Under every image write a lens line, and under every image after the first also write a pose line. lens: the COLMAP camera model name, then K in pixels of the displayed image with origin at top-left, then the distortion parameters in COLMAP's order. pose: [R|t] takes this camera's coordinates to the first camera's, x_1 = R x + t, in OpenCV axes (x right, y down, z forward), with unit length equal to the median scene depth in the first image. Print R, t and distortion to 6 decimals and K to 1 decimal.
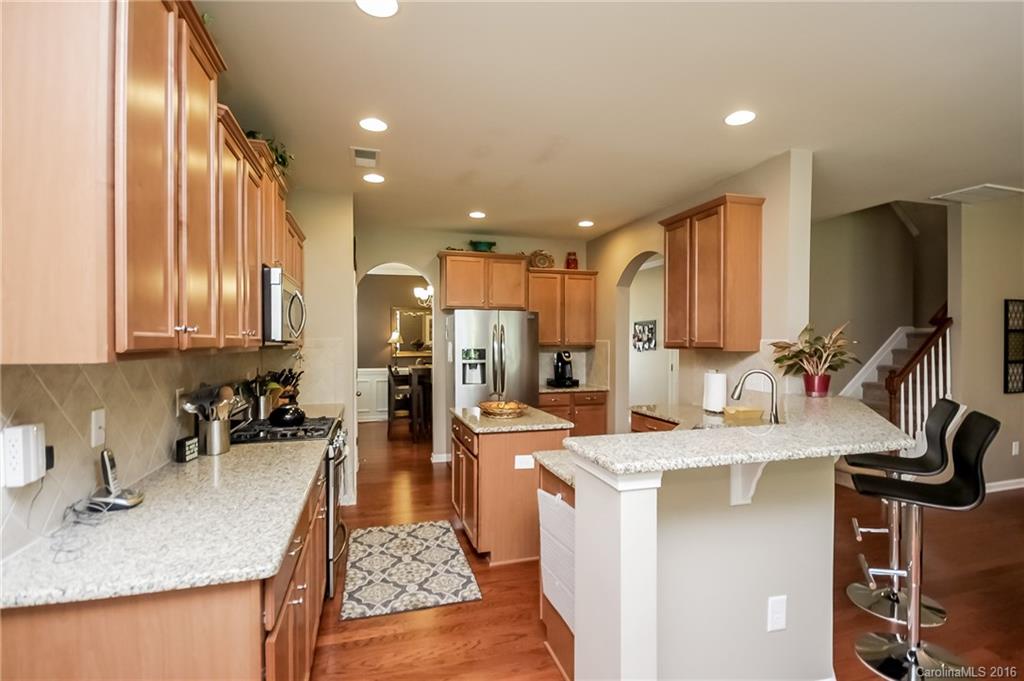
lens RADIAL K [[484.5, 0, 516.6], [0, 484.5, 344.7], [0, 0, 1]] dist [-0.000726, -0.000430]
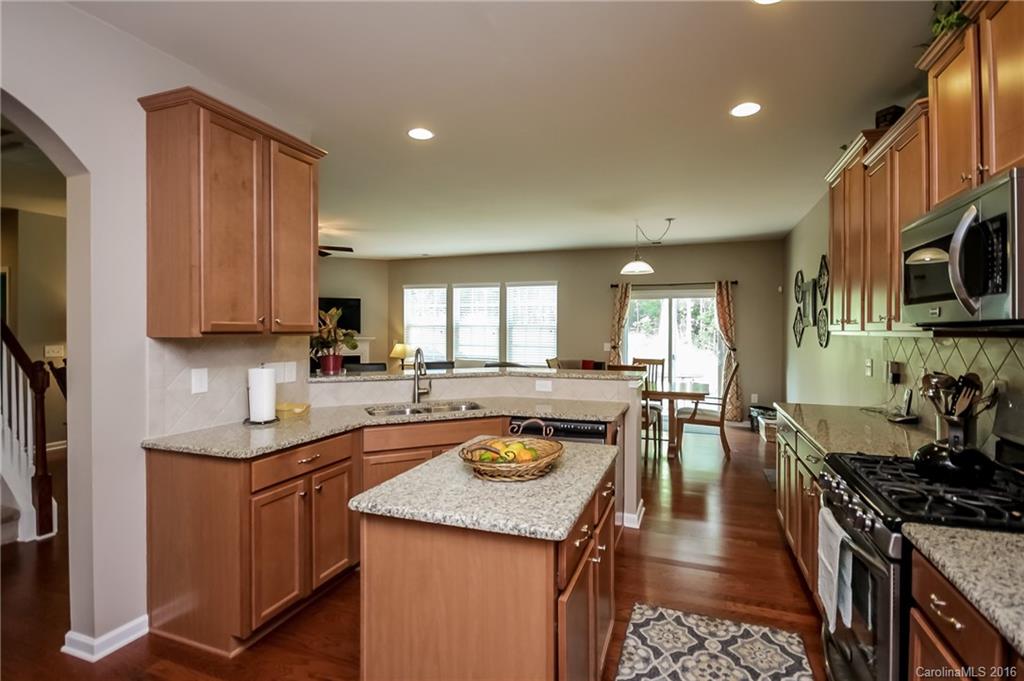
lens RADIAL K [[484.5, 0, 530.6], [0, 484.5, 338.7], [0, 0, 1]] dist [-0.000726, -0.000430]
pose [[-0.810654, -0.014828, 0.585338, -0.361157], [0.001949, 0.999605, 0.028021, -0.002929], [-0.585523, 0.023856, -0.810305, 1.517792]]
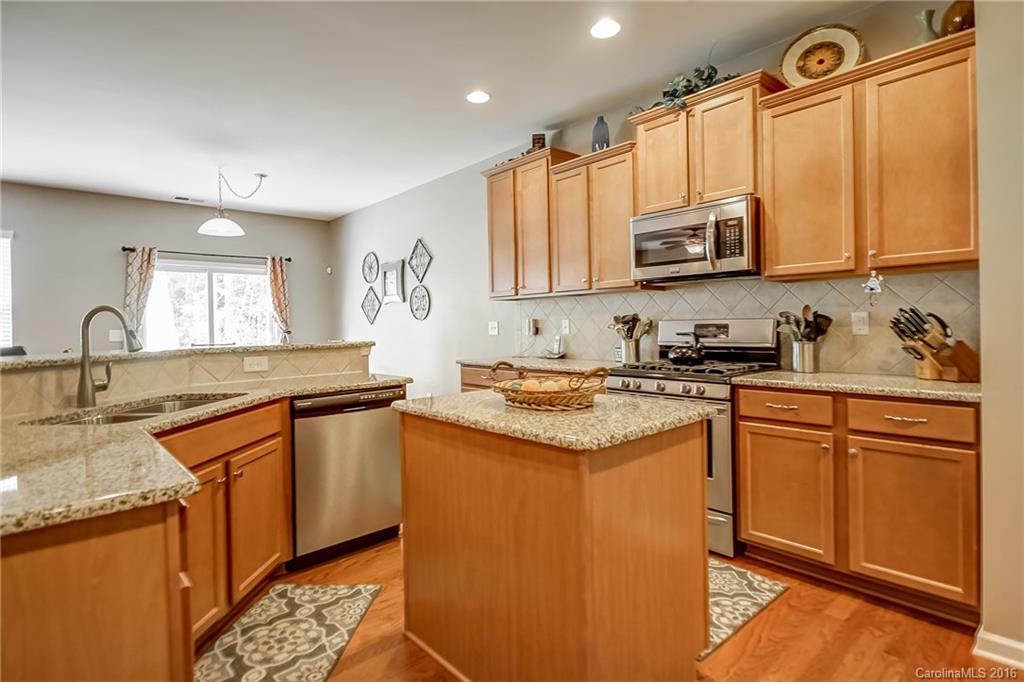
lens RADIAL K [[518.8, 0, 516.8], [0, 518.8, 333.1], [0, 0, 1]] dist [0.000252, 0.000481]
pose [[-0.904003, 0.026318, -0.426716, 0.233422], [0.014956, 0.999439, 0.029957, 0.063311], [0.427265, 0.020699, -0.903890, 1.584782]]
